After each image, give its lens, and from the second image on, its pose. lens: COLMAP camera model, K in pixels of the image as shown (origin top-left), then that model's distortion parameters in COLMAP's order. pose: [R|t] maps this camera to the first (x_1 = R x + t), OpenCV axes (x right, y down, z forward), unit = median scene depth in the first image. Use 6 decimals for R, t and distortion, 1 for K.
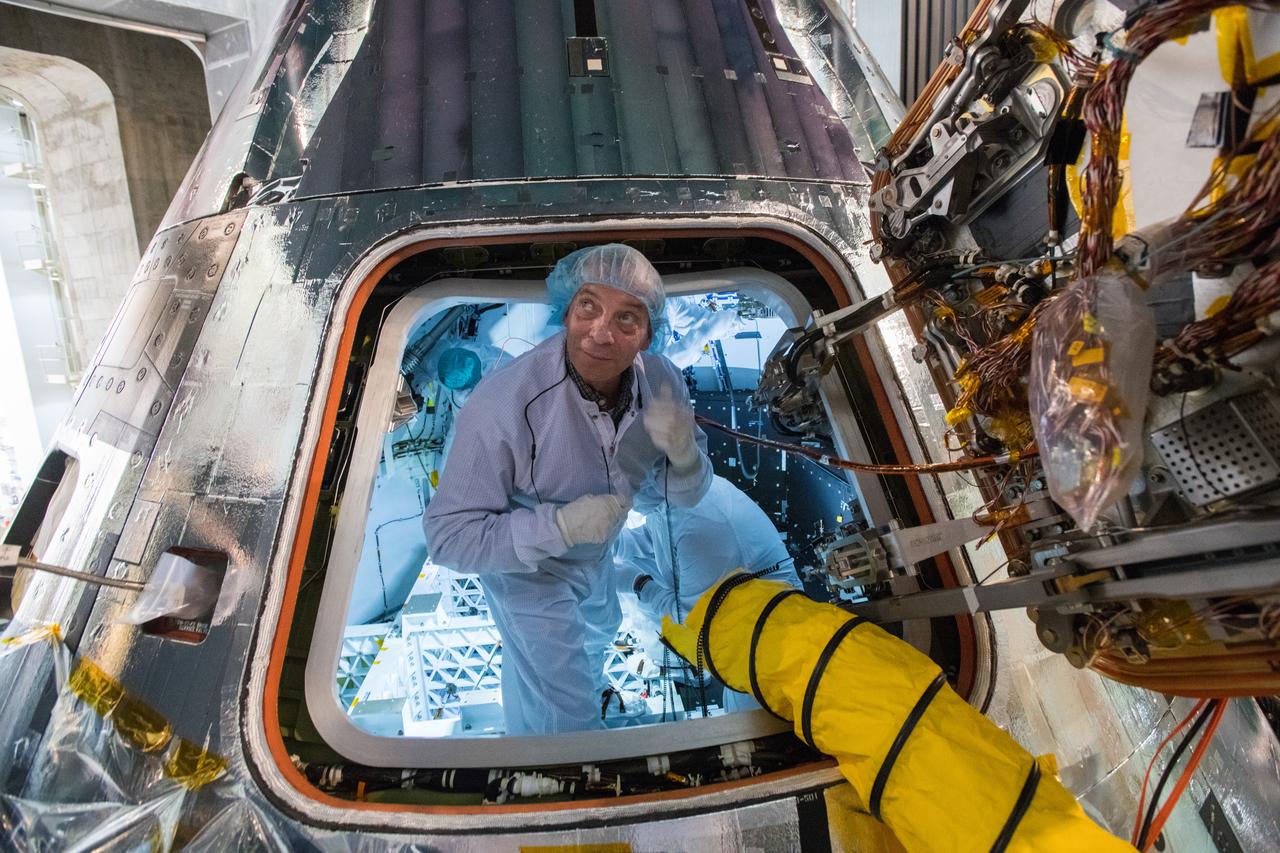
lens RADIAL K [[633.6, 0, 664.5], [0, 633.6, 410.2], [0, 0, 1]] dist [-0.053893, 0.016121]
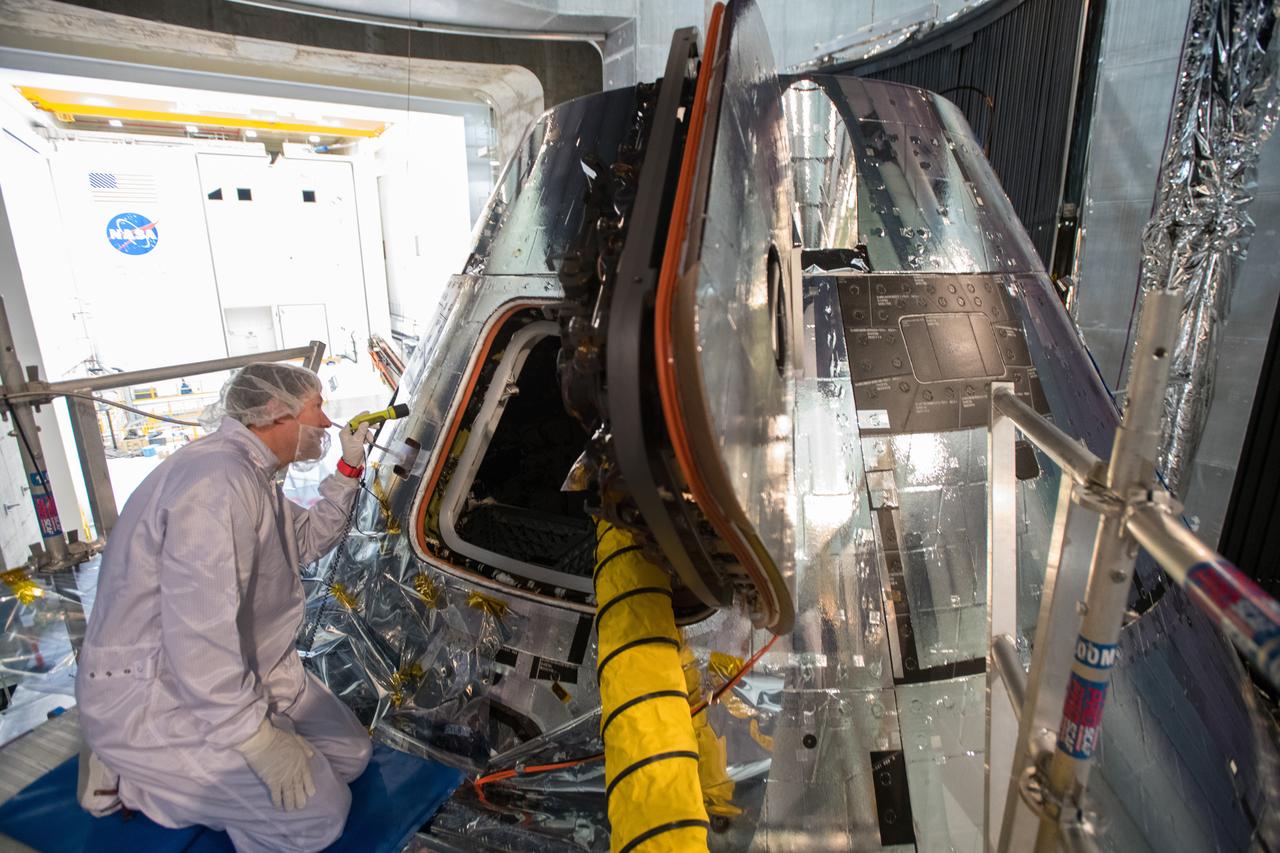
lens RADIAL K [[632.1, 0, 631.5], [0, 632.1, 424.0], [0, 0, 1]] dist [-0.047975, 0.002512]
pose [[0.833328, 0.171348, -0.525552, 0.347440], [-0.125806, 0.984583, 0.121527, -0.067180], [0.538273, -0.035154, 0.842037, -0.161343]]
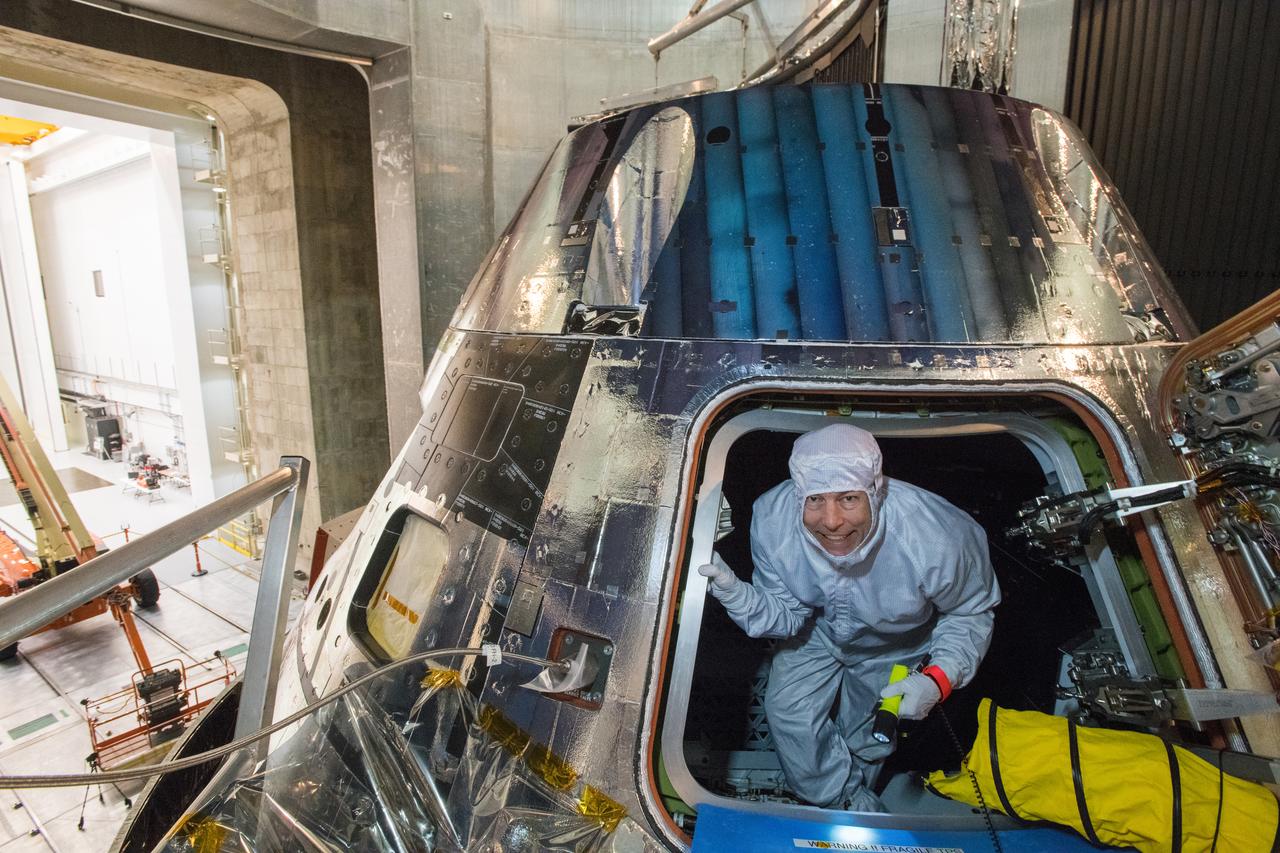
lens RADIAL K [[633.6, 0, 659.2], [0, 633.6, 422.4], [0, 0, 1]] dist [-0.053893, 0.016121]
pose [[0.985652, 0.075698, -0.150865, -0.150256], [-0.075002, 0.997130, 0.010307, -0.079683], [0.151213, 0.001156, 0.988501, -0.091861]]
